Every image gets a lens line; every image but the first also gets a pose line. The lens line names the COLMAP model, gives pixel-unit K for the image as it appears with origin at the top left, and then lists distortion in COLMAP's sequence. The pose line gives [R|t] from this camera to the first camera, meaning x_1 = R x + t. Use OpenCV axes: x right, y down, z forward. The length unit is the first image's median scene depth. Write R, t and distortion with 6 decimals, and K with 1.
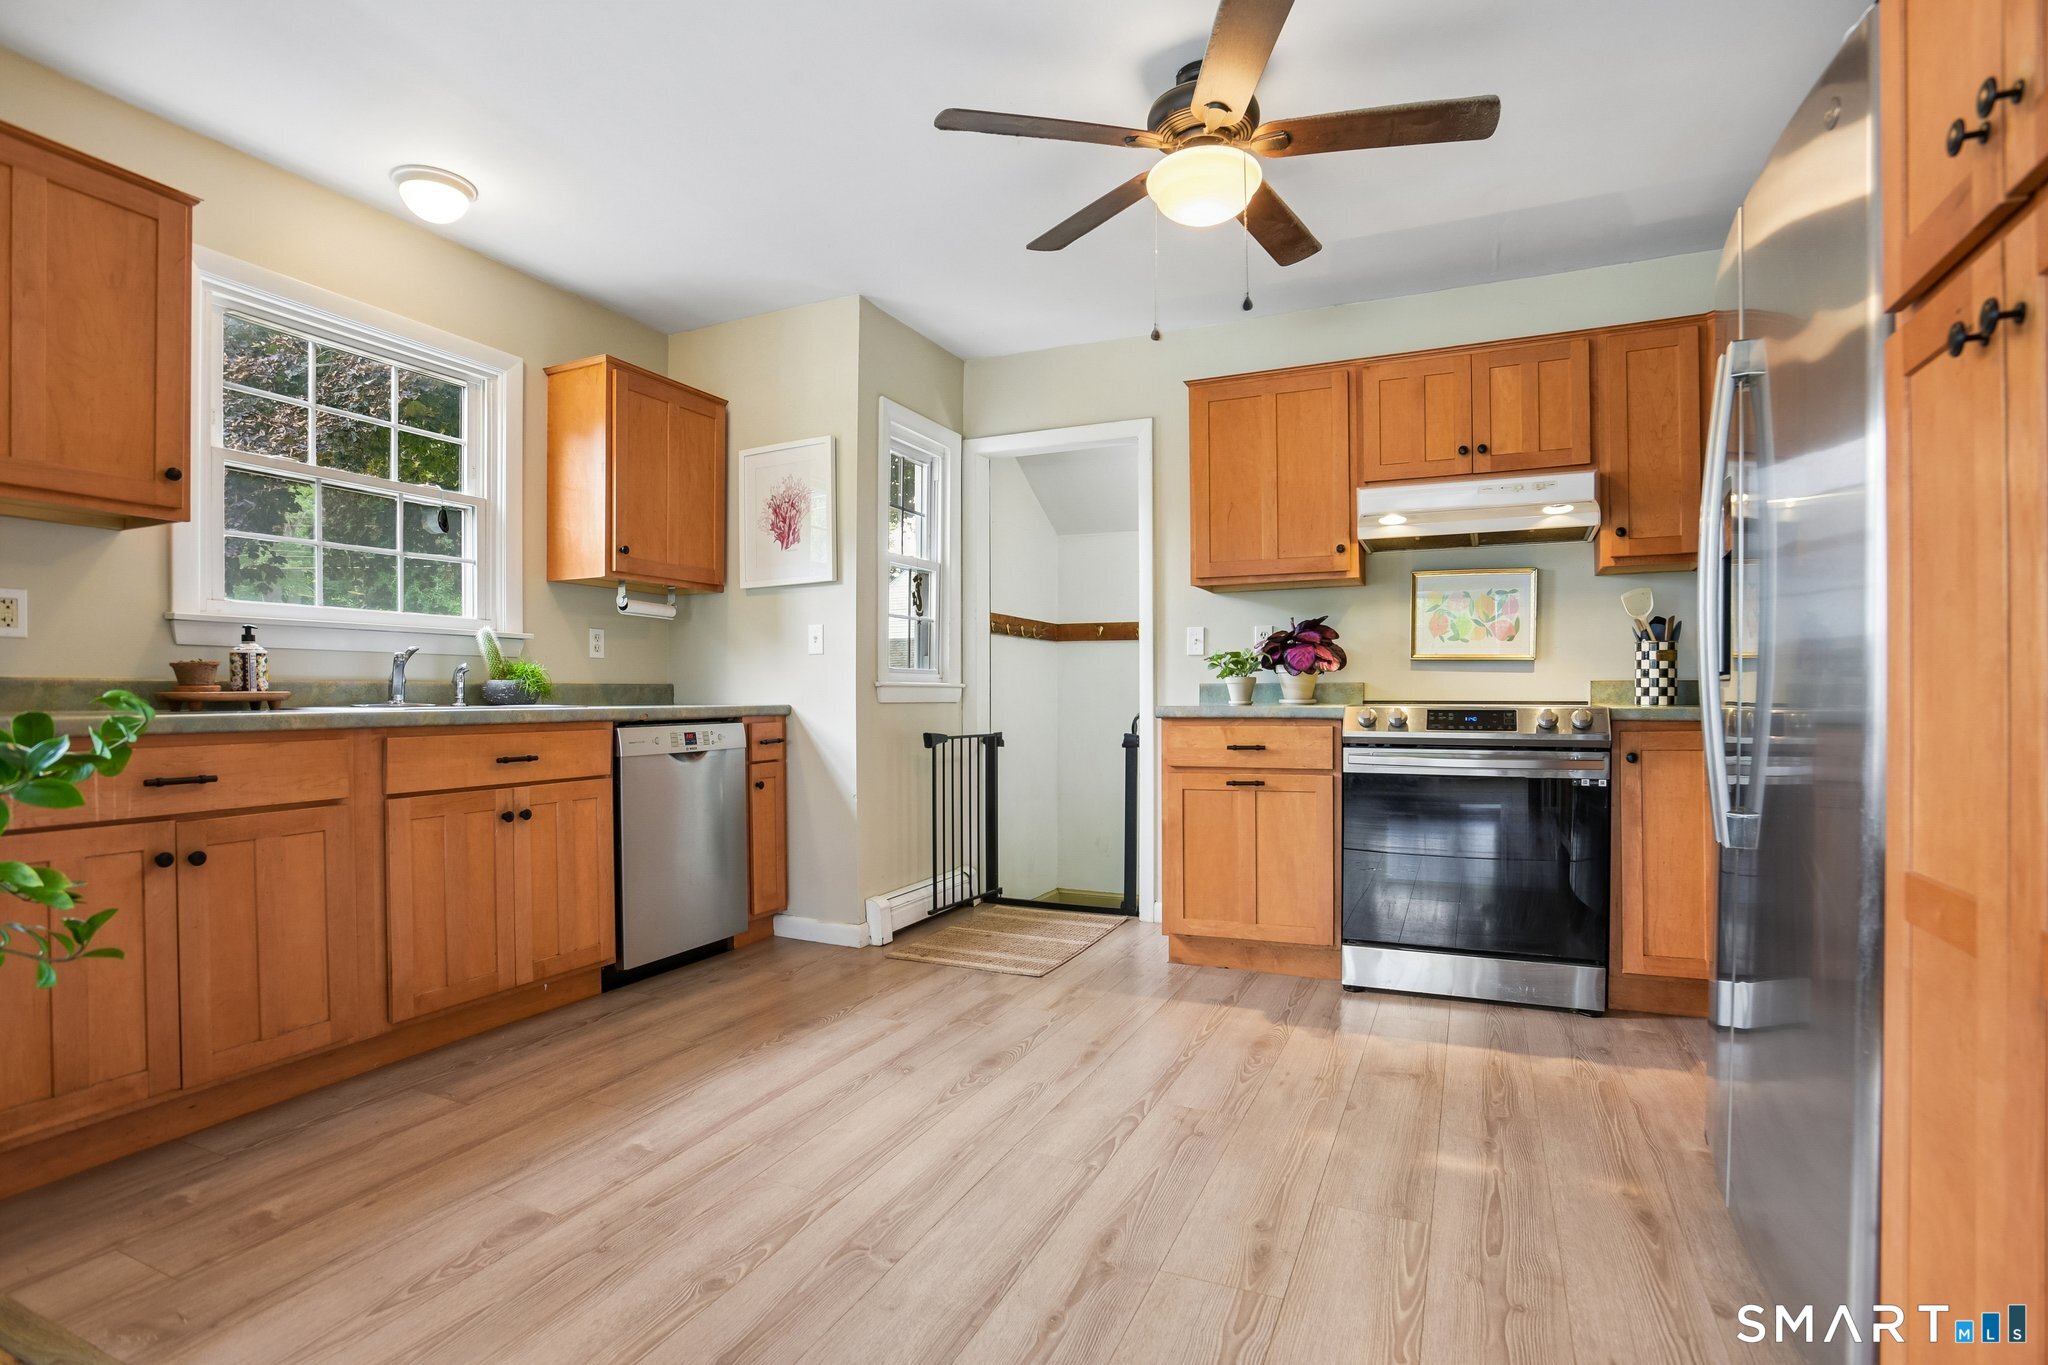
lens RADIAL K [[997.3, 0, 1026.7], [0, 997.3, 701.9], [0, 0, 1]] dist [-0.061166, 0.020375]
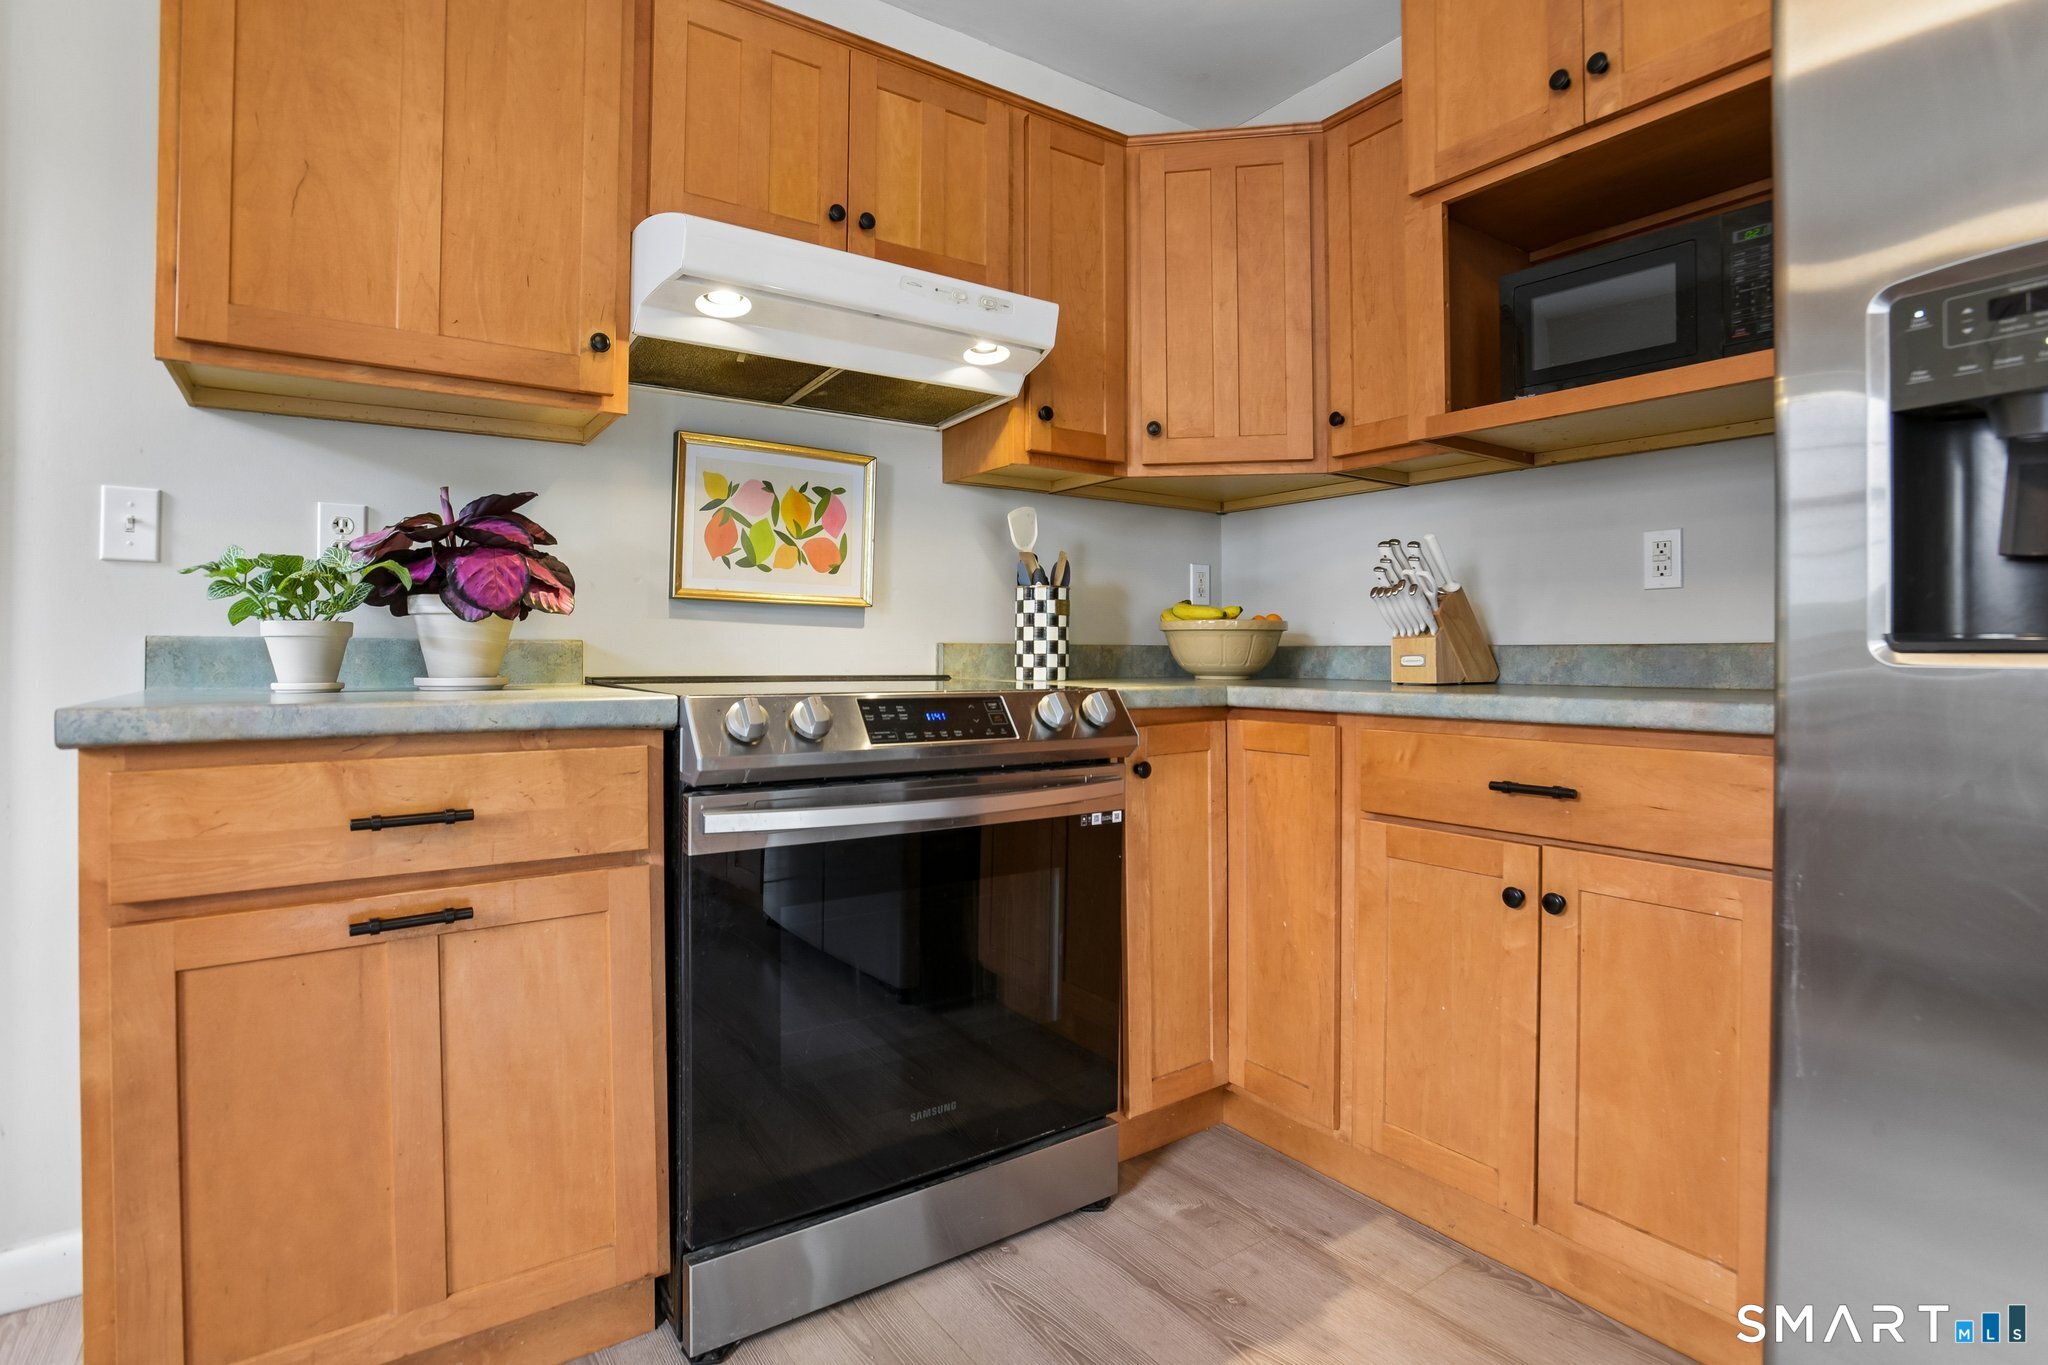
lens RADIAL K [[997.3, 0, 1019.3], [0, 997.3, 653.2], [0, 0, 1]] dist [-0.061166, 0.020375]
pose [[0.509573, 0.005562, 0.860409, 0.032141], [0.001027, 0.999974, -0.007072, -0.010033], [-0.860427, 0.004487, 0.509554, 0.628822]]
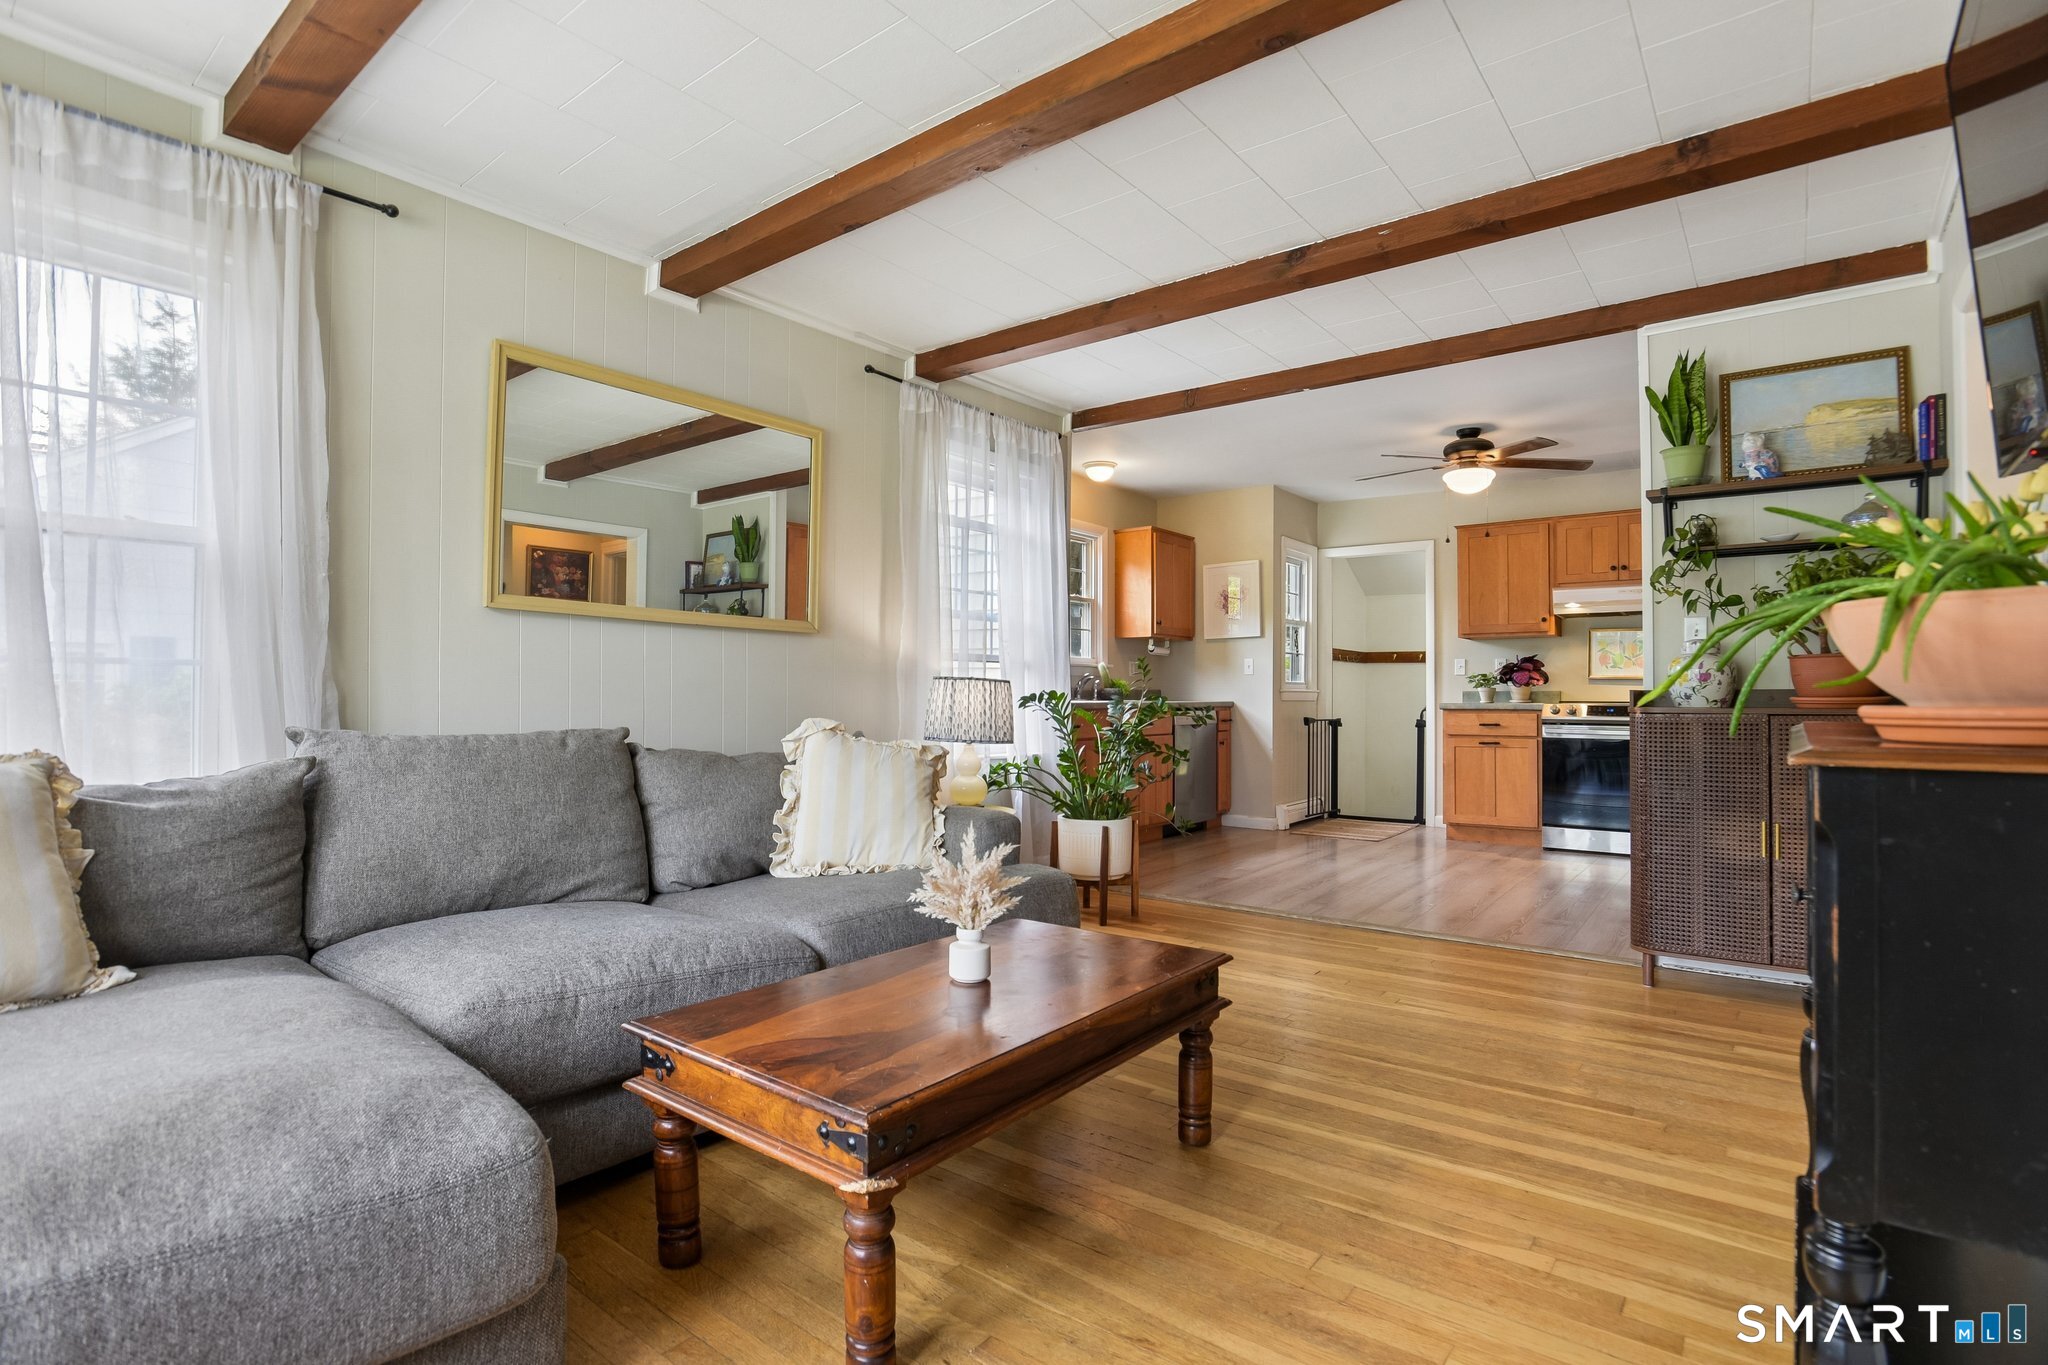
lens RADIAL K [[997.3, 0, 1031.8], [0, 997.3, 686.6], [0, 0, 1]] dist [-0.061166, 0.020375]
pose [[0.974191, 0.003825, -0.225694, -0.210963], [-0.007338, 0.999865, -0.014727, 0.006506], [0.225607, 0.016003, 0.974087, -1.048483]]
